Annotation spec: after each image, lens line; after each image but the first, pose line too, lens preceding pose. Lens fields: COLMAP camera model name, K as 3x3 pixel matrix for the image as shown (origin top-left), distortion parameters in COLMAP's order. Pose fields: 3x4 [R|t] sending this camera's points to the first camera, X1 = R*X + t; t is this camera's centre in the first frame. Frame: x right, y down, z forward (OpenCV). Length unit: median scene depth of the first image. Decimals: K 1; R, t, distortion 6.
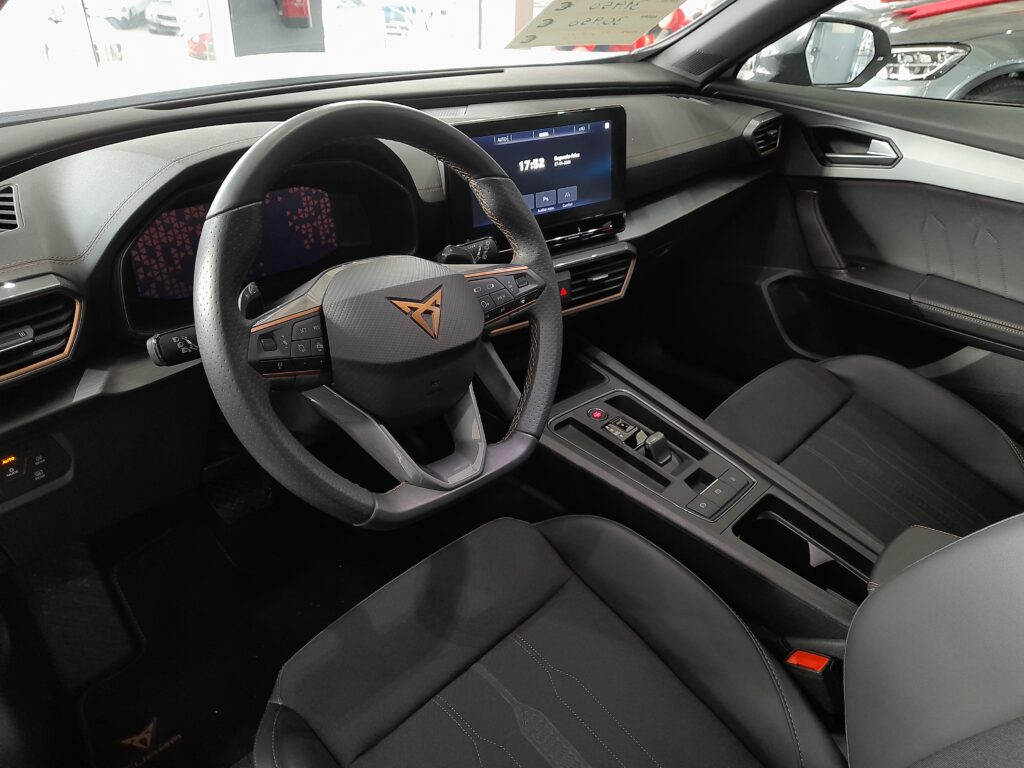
lens RADIAL K [[762.1, 0, 510.3], [0, 762.1, 387.0], [0, 0, 1]] dist [0.058467, -0.069359]
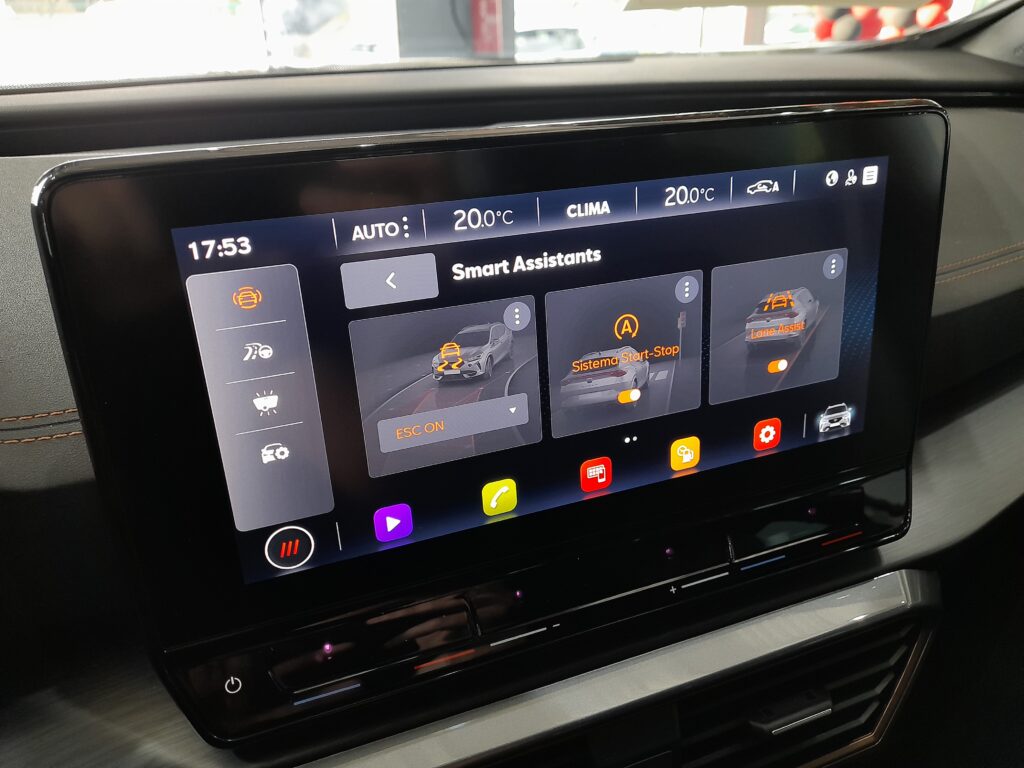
lens RADIAL K [[770.7, 0, 508.9], [0, 770.7, 387.0], [0, 0, 1]] dist [0.042429, -0.055796]
pose [[0.962080, 0.079651, -0.260879, 0.084566], [-0.095164, 0.994334, -0.047362, -0.251630], [0.255628, 0.070392, 0.964209, 0.738185]]
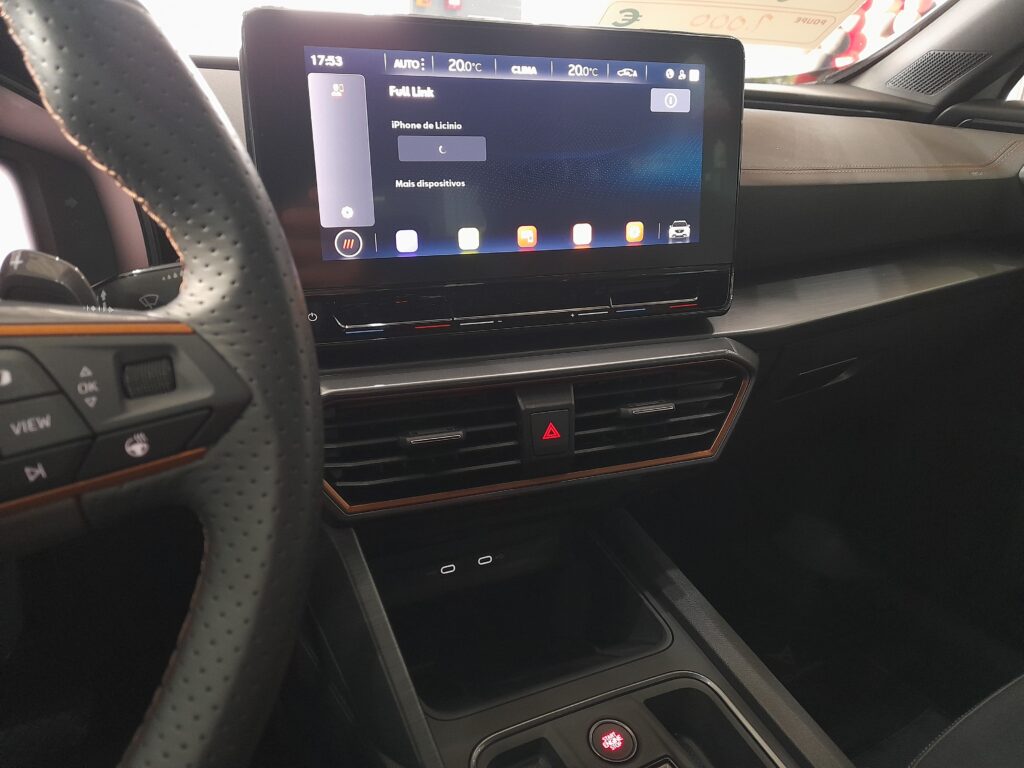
lens RADIAL K [[762.1, 0, 510.3], [0, 762.1, 387.0], [0, 0, 1]] dist [0.058467, -0.069359]
pose [[0.961146, 0.090920, -0.260639, 0.160395], [-0.132444, 0.980313, -0.146440, -0.086000], [0.242194, 0.175270, 0.954266, 0.594325]]
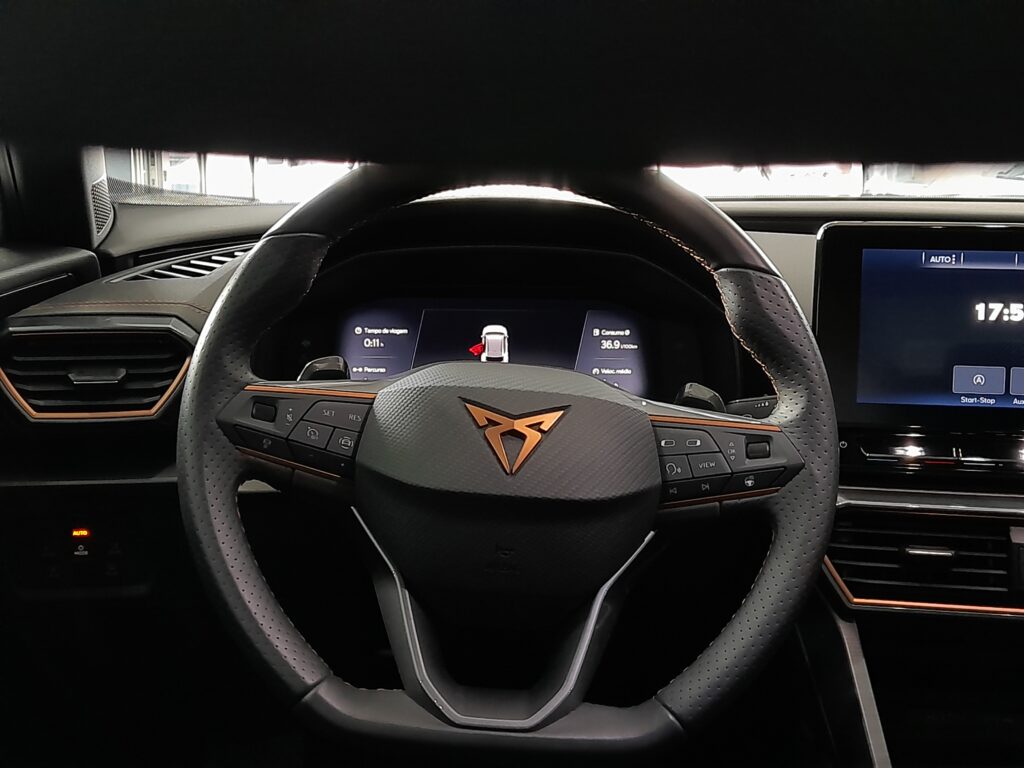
lens RADIAL K [[1457.0, 0, 514.2], [0, 1457.0, 402.7], [0, 0, 1]] dist [0.050013, 0.010822]
pose [[0.713630, 0.116659, -0.690741, 0.477547], [-0.333415, 0.923753, -0.188452, 0.069644], [0.616089, 0.364788, 0.698114, 0.101629]]
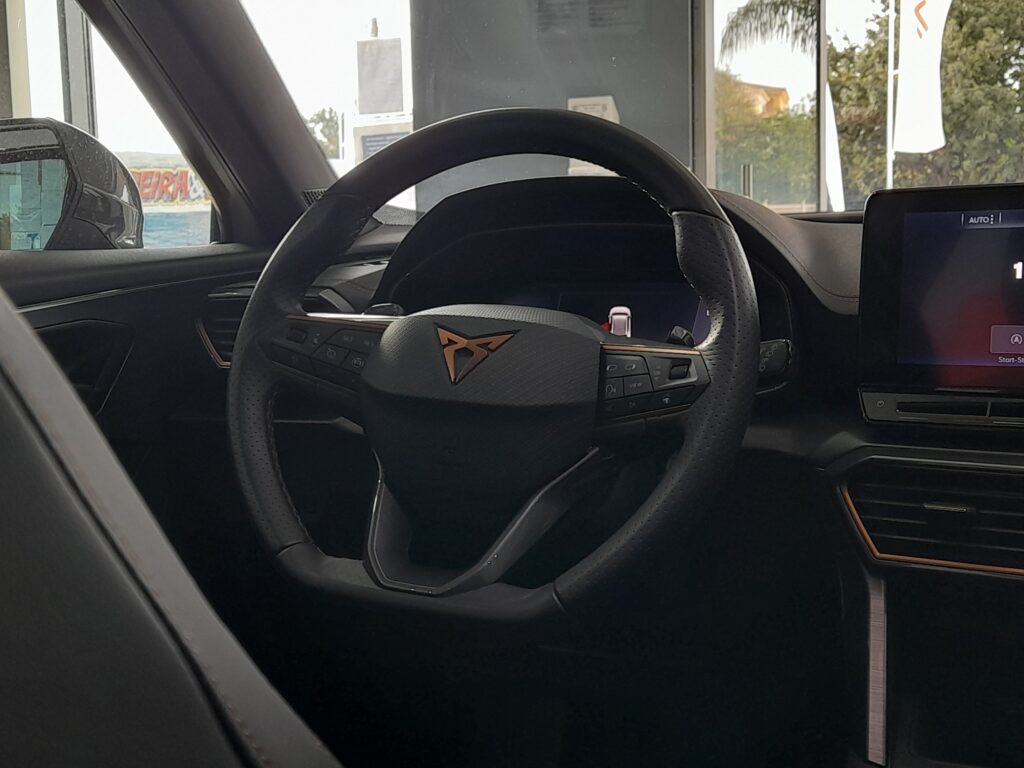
lens RADIAL K [[1457.0, 0, 514.2], [0, 1457.0, 402.7], [0, 0, 1]] dist [0.050013, 0.010822]
pose [[0.344969, 0.066318, -0.936268, 0.816744], [-0.434016, 0.895725, -0.096467, 0.041230], [0.832242, 0.439634, 0.337781, 0.390461]]
